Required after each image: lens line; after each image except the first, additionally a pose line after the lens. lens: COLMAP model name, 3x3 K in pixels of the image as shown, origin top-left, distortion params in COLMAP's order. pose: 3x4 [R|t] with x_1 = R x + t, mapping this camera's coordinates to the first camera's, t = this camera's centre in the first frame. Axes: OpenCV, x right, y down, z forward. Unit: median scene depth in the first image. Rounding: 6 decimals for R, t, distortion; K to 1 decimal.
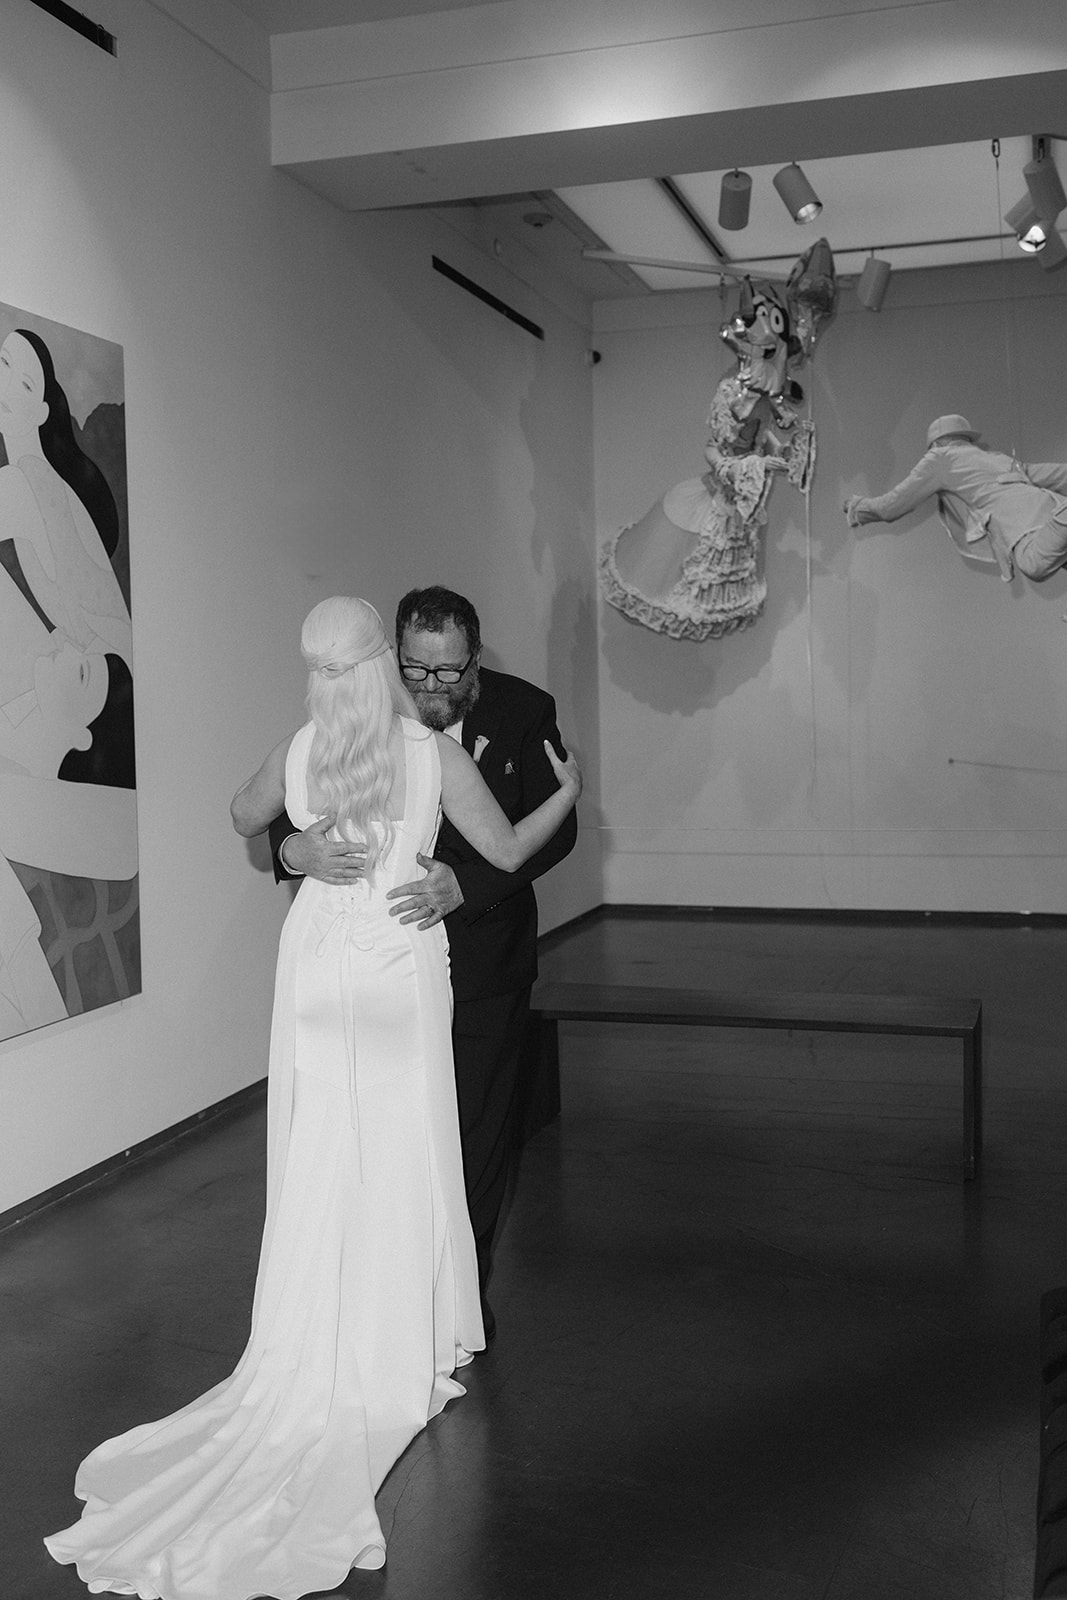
lens RADIAL K [[1630.8, 0, 533.5], [0, 1630.8, 800.0], [0, 0, 1]] dist [-0.007023, -0.005407]
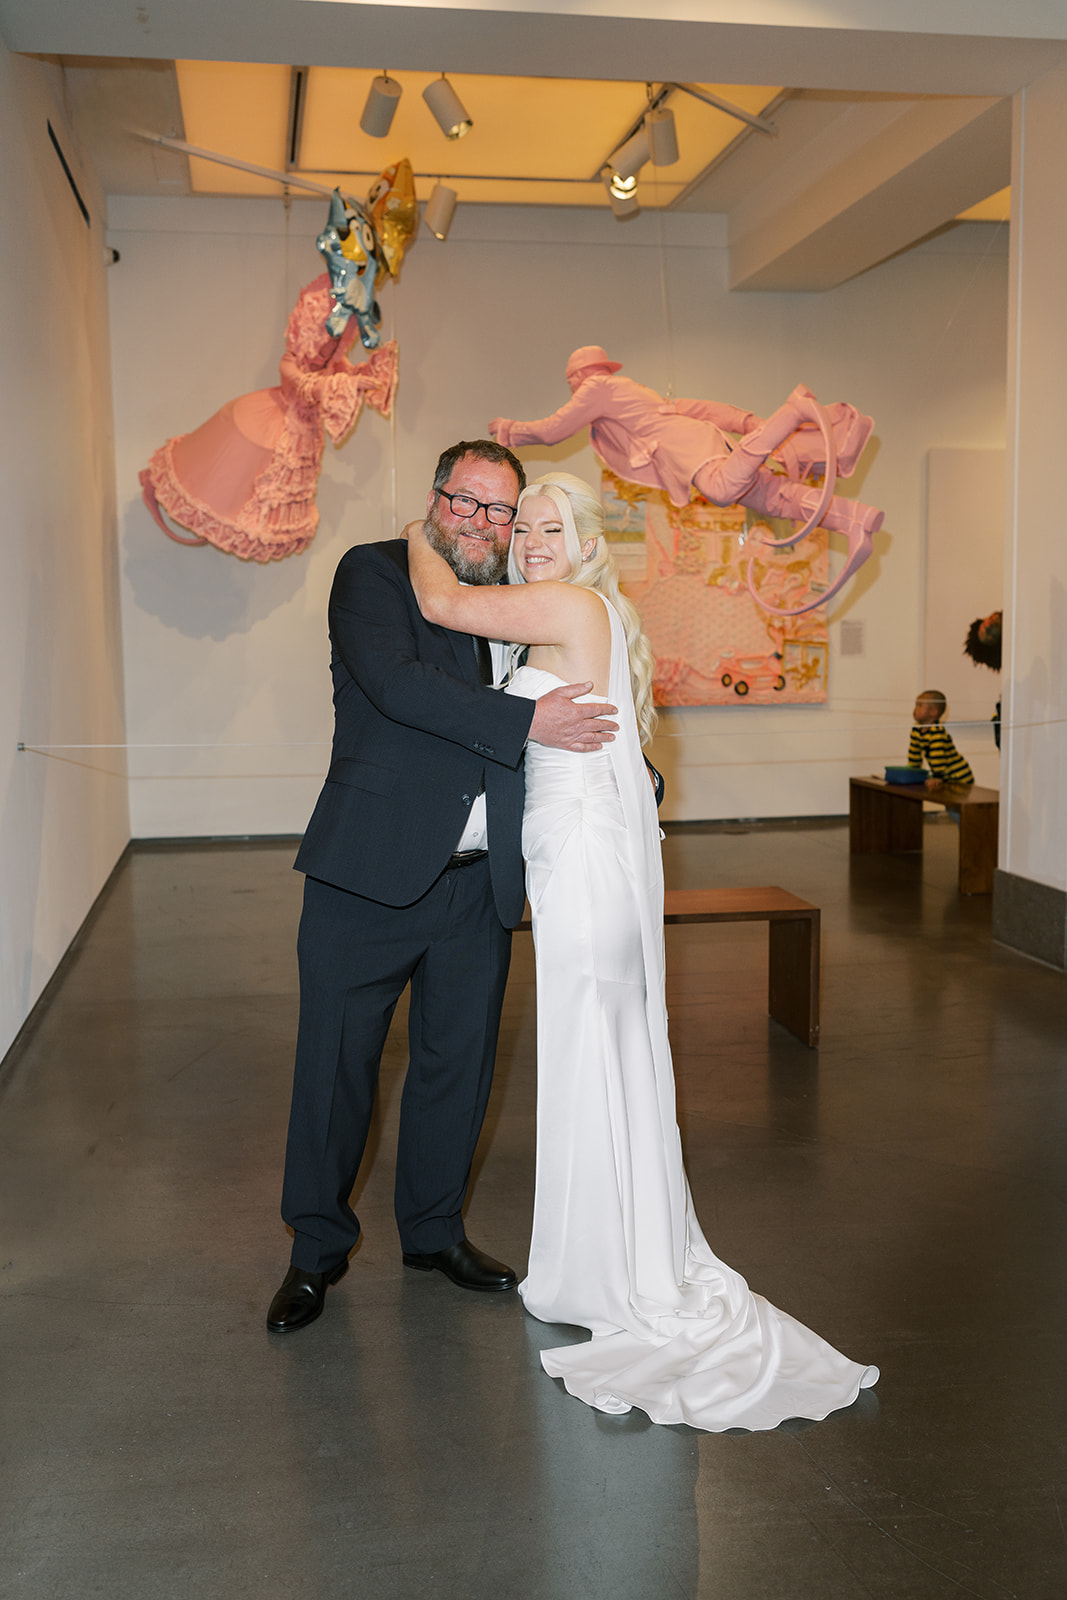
lens RADIAL K [[1608.0, 0, 533.5], [0, 1608.0, 800.0], [0, 0, 1]] dist [0.010821, 0.006138]
pose [[0.891033, -0.044008, 0.451801, -0.212483], [0.027440, 0.998691, 0.043162, 0.008293], [-0.453109, -0.026061, 0.891074, 0.069276]]
